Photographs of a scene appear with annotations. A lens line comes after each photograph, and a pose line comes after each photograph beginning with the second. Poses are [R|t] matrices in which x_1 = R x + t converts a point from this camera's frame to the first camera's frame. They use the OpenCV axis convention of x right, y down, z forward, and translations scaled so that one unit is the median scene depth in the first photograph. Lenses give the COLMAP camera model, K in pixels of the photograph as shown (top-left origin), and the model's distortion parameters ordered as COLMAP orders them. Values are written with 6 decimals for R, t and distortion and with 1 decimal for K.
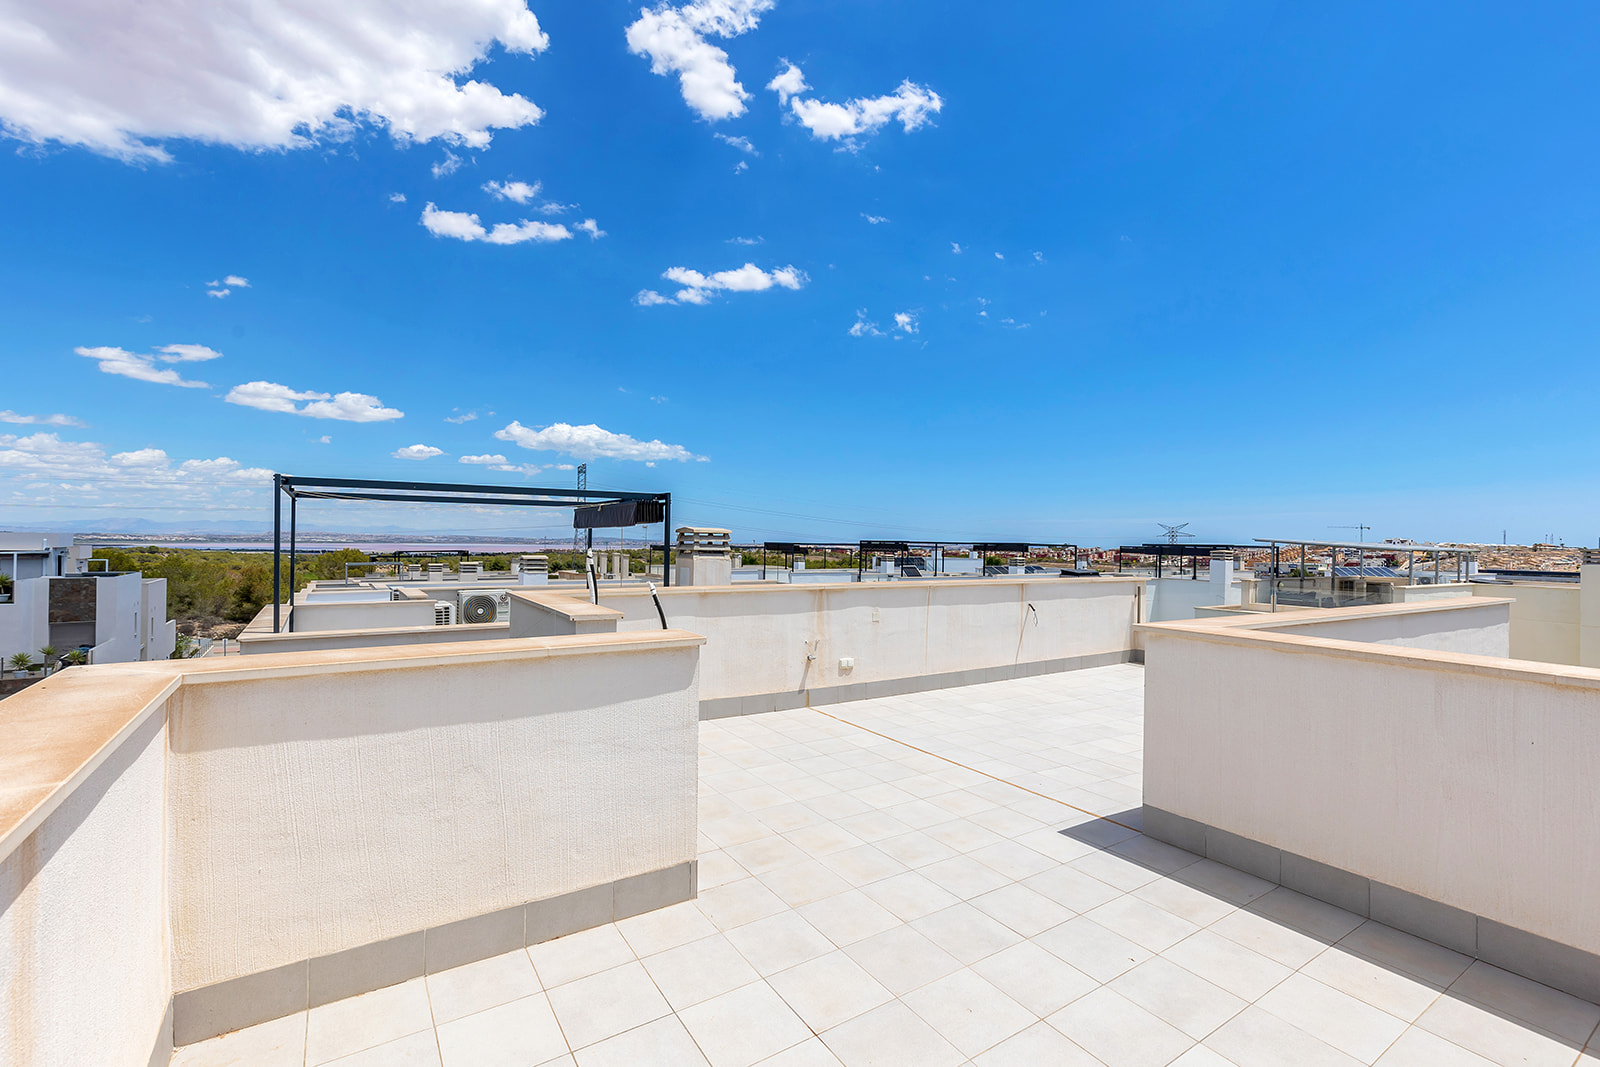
lens RADIAL K [[725.6, 0, 803.9], [0, 725.6, 532.2], [0, 0, 1]] dist [0.007849, -0.000585]
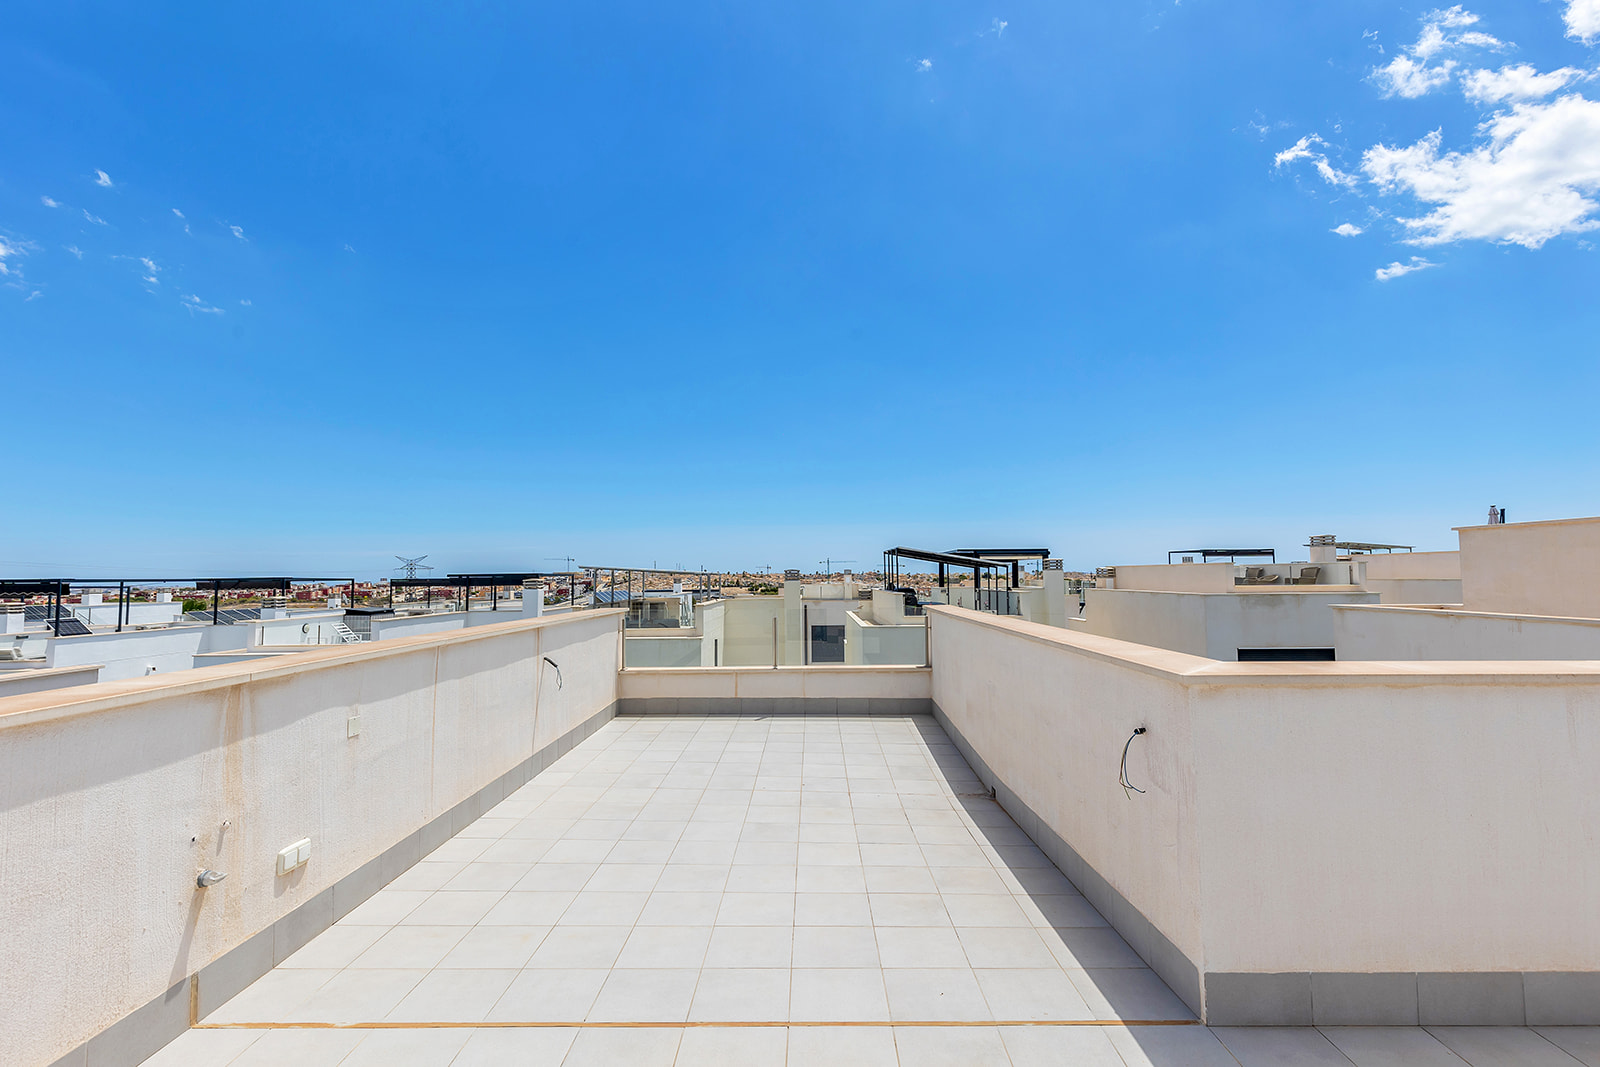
lens RADIAL K [[725.6, 0, 798.5], [0, 725.6, 540.7], [0, 0, 1]] dist [0.007849, -0.000585]
pose [[0.556200, 0.018481, 0.830843, -0.036845], [0.010217, 0.999525, -0.029072, 0.005203], [-0.830986, 0.024659, 0.555747, 0.154112]]
